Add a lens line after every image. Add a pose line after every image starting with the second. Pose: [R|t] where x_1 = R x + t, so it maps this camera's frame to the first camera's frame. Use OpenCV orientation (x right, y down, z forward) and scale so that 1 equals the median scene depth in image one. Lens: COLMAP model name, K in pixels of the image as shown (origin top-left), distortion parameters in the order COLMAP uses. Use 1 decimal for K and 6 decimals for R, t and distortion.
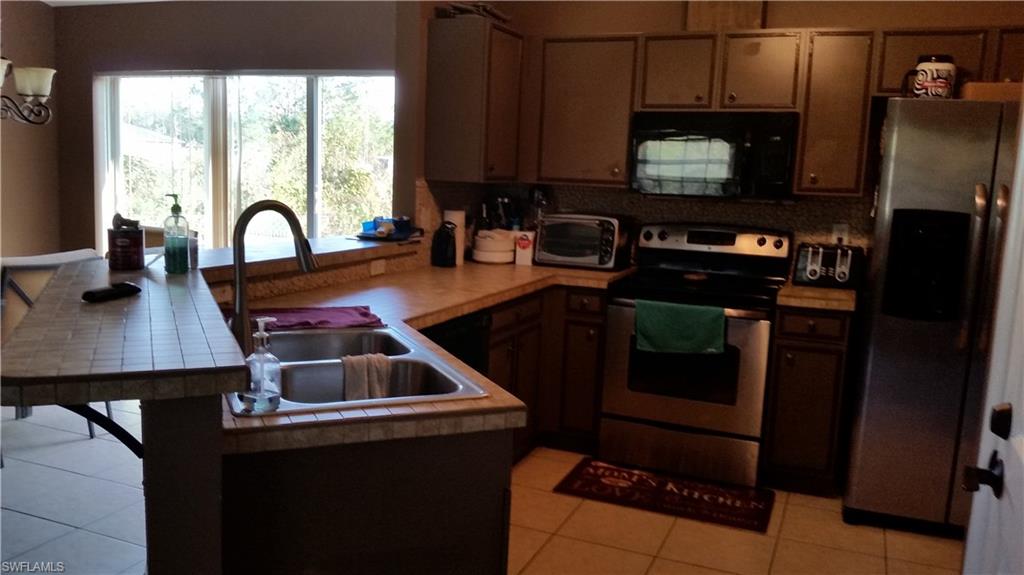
lens RADIAL K [[840.8, 0, 511.4], [0, 840.8, 291.9], [0, 0, 1]] dist [0.132408, -0.305495]
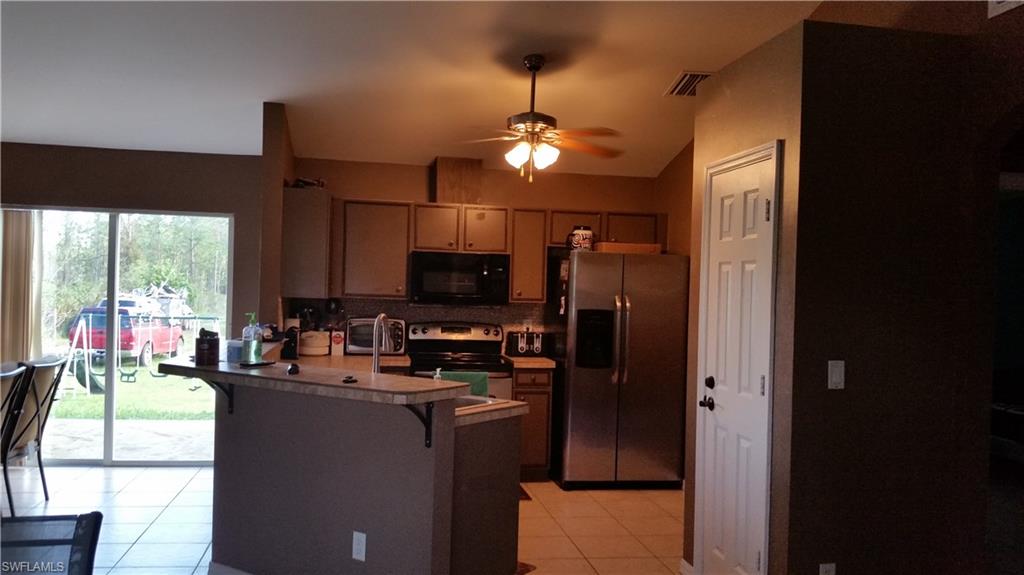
lens RADIAL K [[840.8, 0, 511.4], [0, 840.8, 291.9], [0, 0, 1]] dist [0.132408, -0.305495]
pose [[0.846173, -0.017590, 0.532619, -0.544065], [0.081478, 0.991974, -0.096685, 0.025355], [-0.526643, 0.125209, 0.840815, -0.394807]]
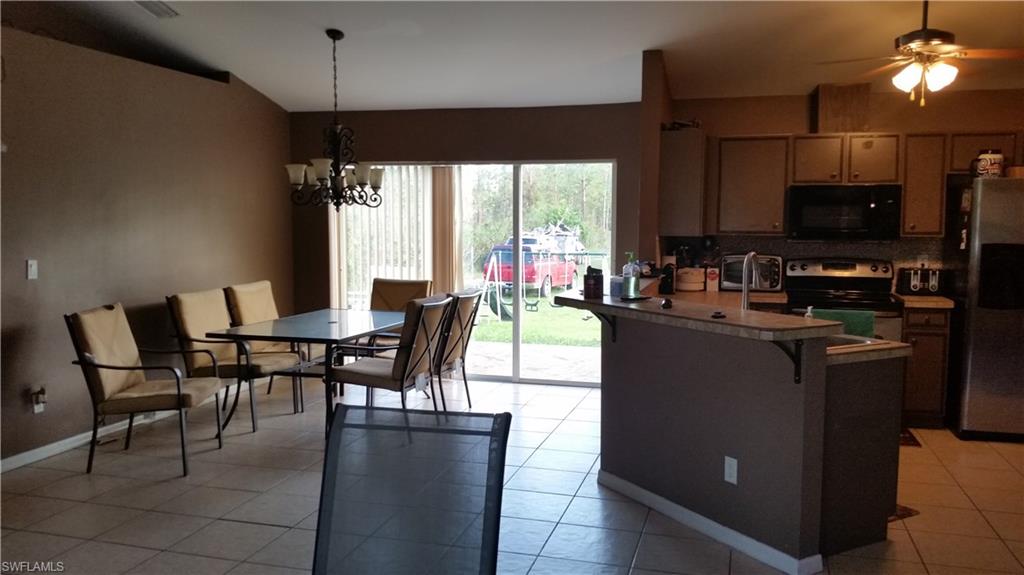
lens RADIAL K [[840.8, 0, 511.4], [0, 840.8, 291.9], [0, 0, 1]] dist [0.132408, -0.305495]
pose [[0.992421, -0.046353, 0.113809, -0.550429], [0.052325, 0.997375, -0.050053, 0.026424], [-0.111190, 0.055629, 0.992241, -0.454153]]
